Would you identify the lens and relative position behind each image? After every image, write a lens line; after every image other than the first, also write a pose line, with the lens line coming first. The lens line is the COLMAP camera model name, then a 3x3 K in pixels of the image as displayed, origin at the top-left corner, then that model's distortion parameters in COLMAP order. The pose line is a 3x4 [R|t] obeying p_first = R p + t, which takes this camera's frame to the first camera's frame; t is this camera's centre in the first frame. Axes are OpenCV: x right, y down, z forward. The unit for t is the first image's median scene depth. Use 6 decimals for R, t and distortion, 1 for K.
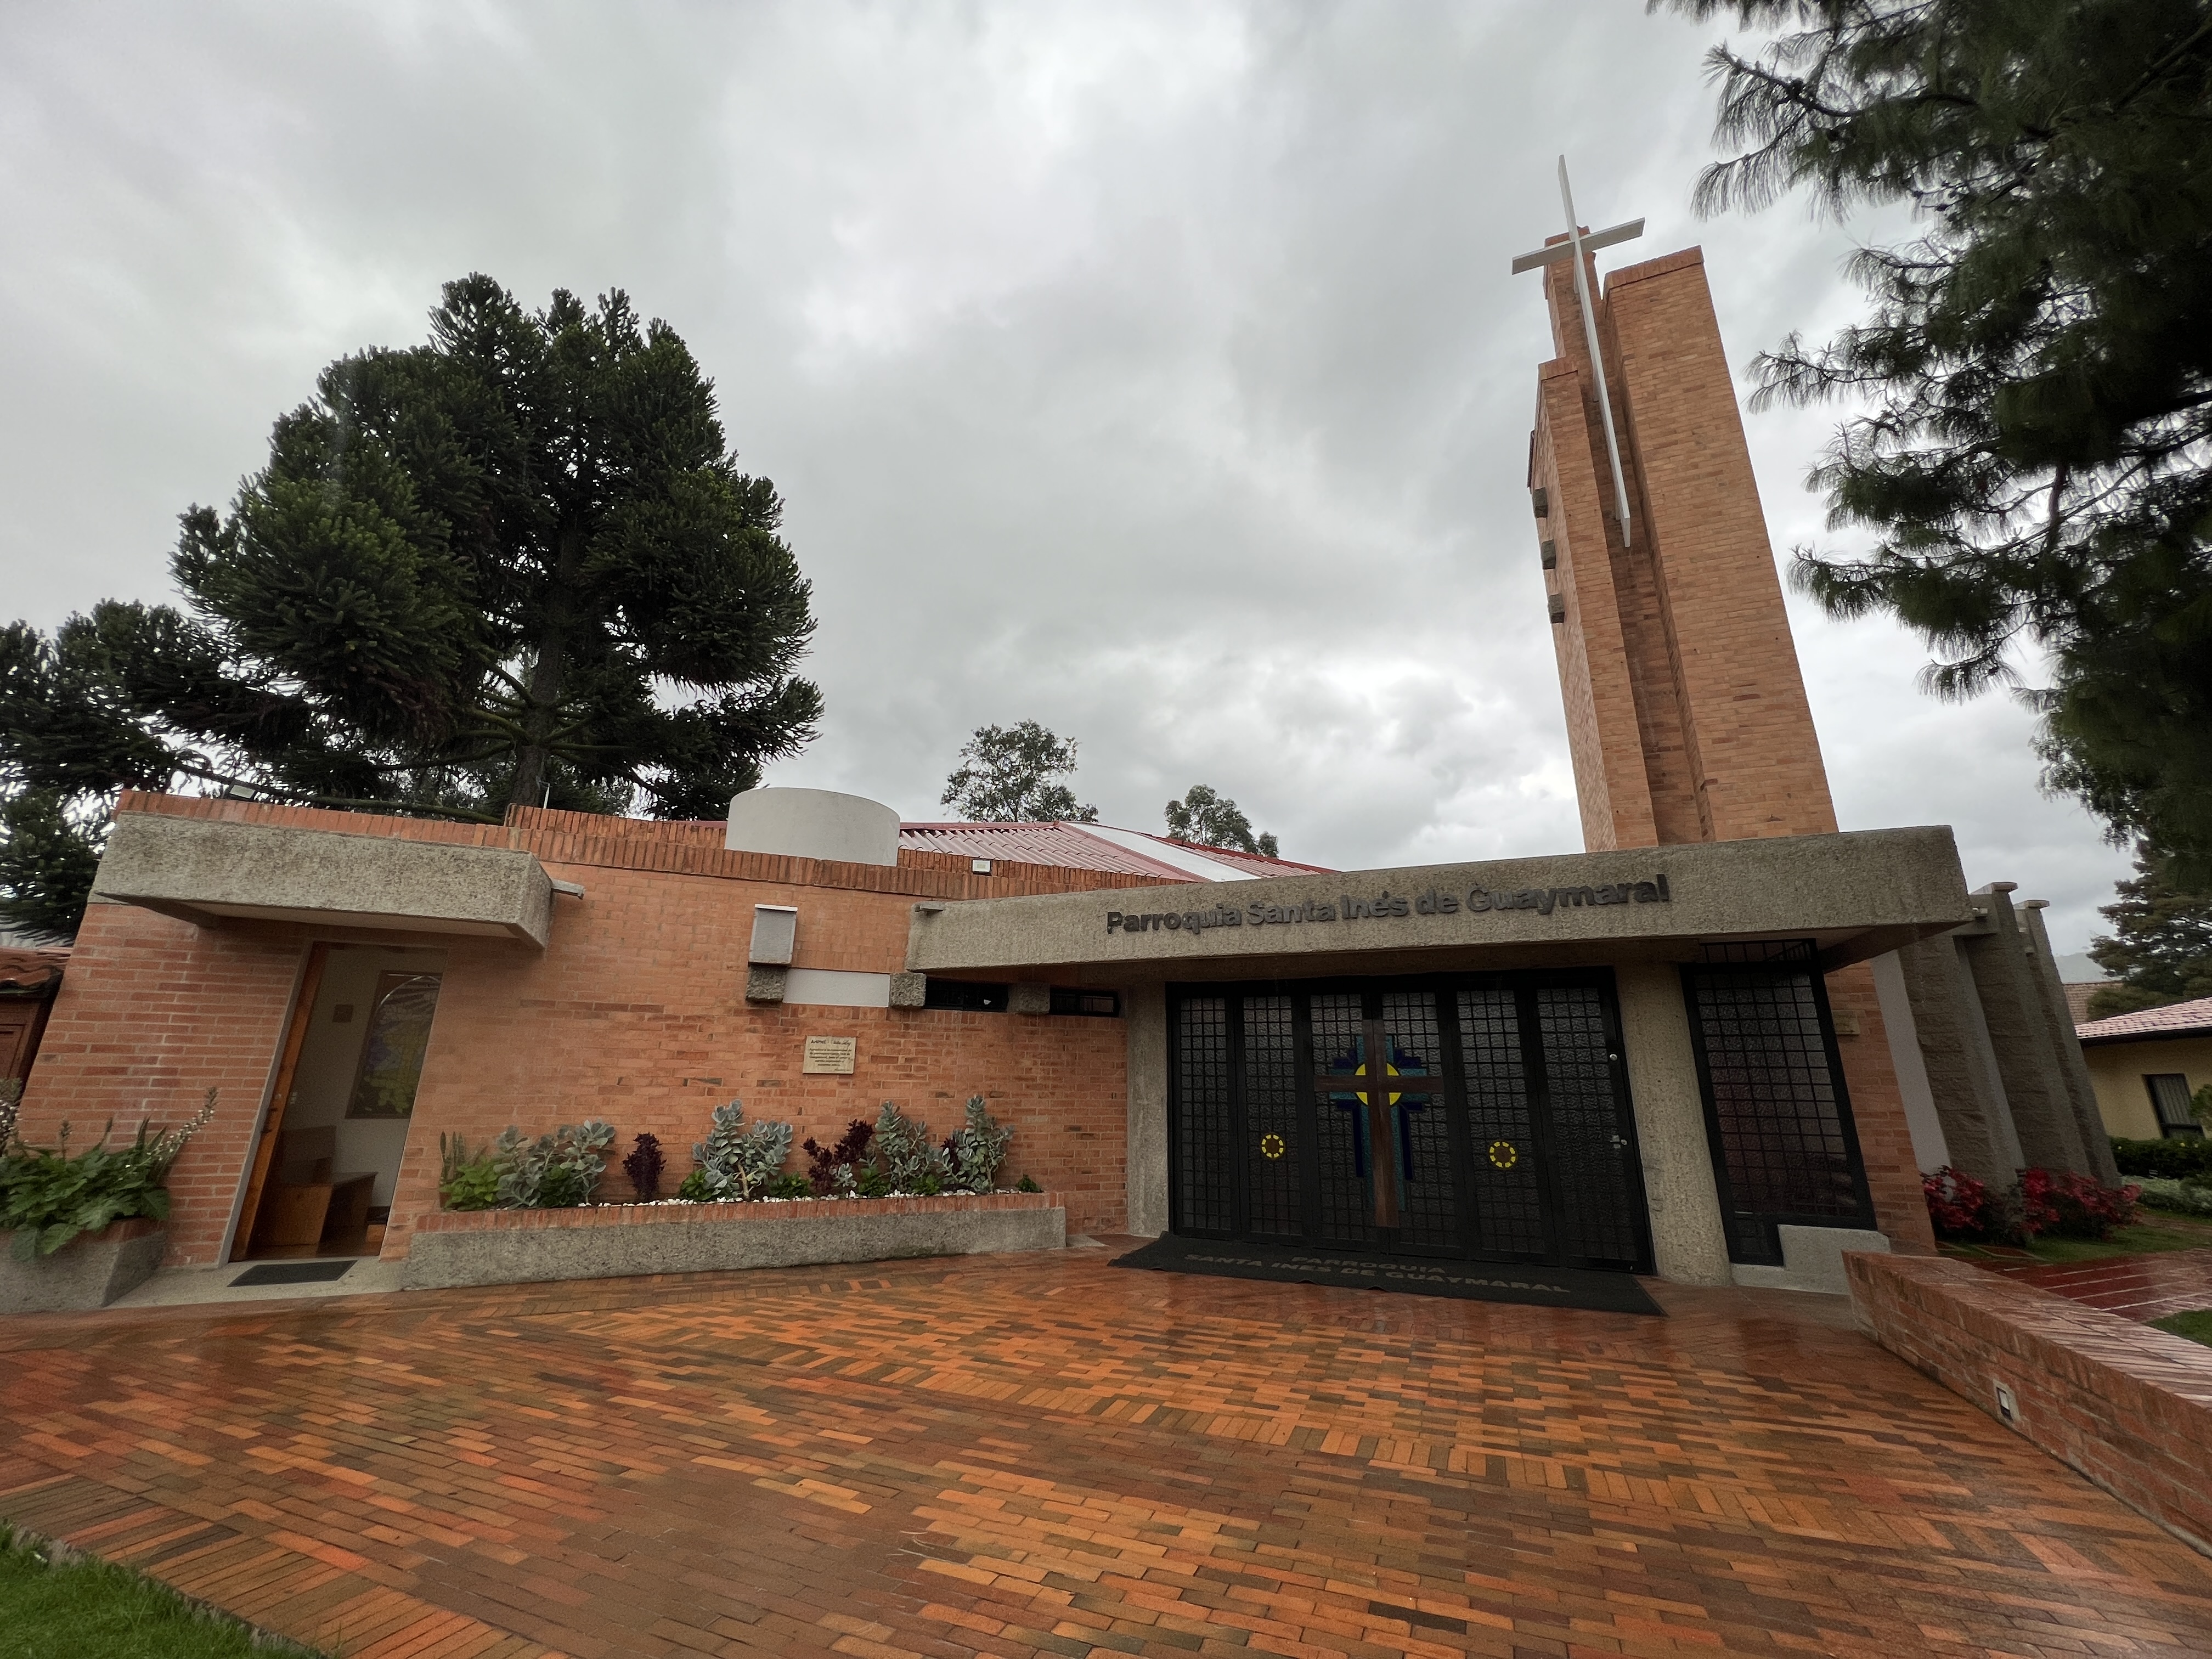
lens RADIAL K [[889.9, 0, 1084.2], [0, 889.9, 828.6], [0, 0, 1]] dist [0.000986, 0.000343]
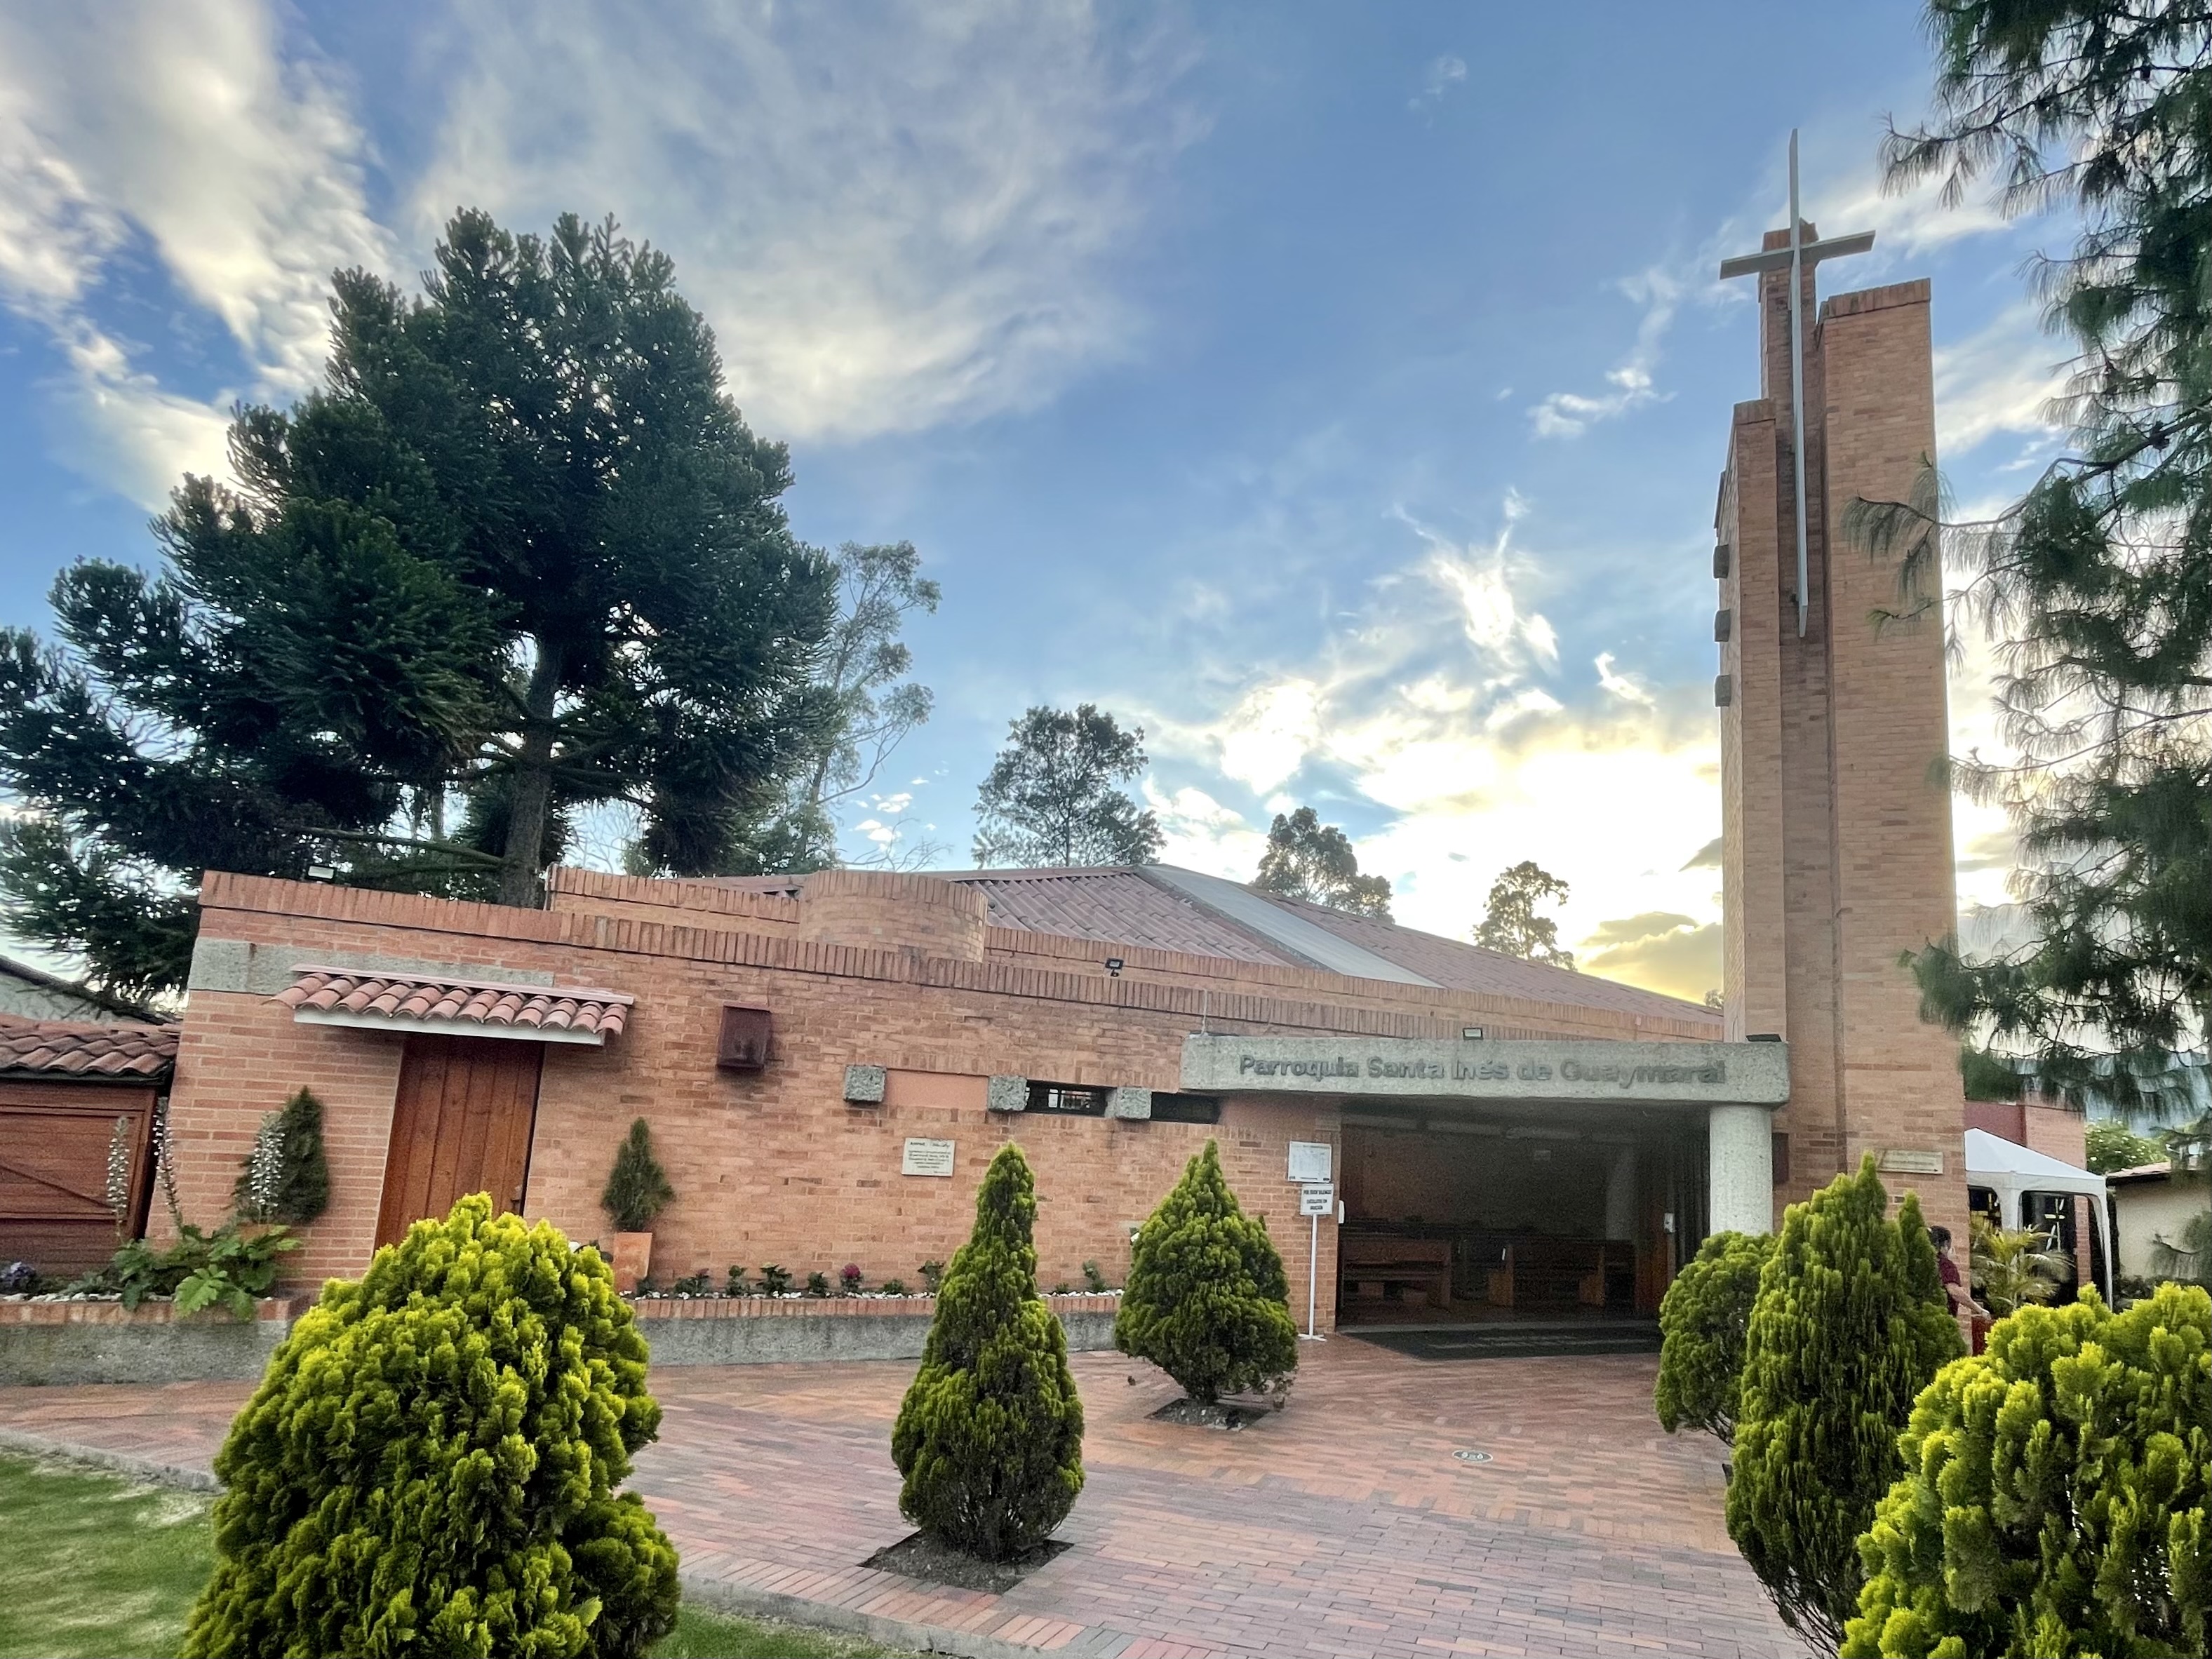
lens RADIAL K [[1690.3, 0, 1106.0], [0, 1690.3, 829.5], [0, 0, 1]] dist [-0.002634, -0.002089]
pose [[0.998057, 0.041868, 0.046152, -0.192503], [-0.048252, 0.987920, 0.147264, -0.388257], [-0.039429, -0.149204, 0.988020, -0.799312]]
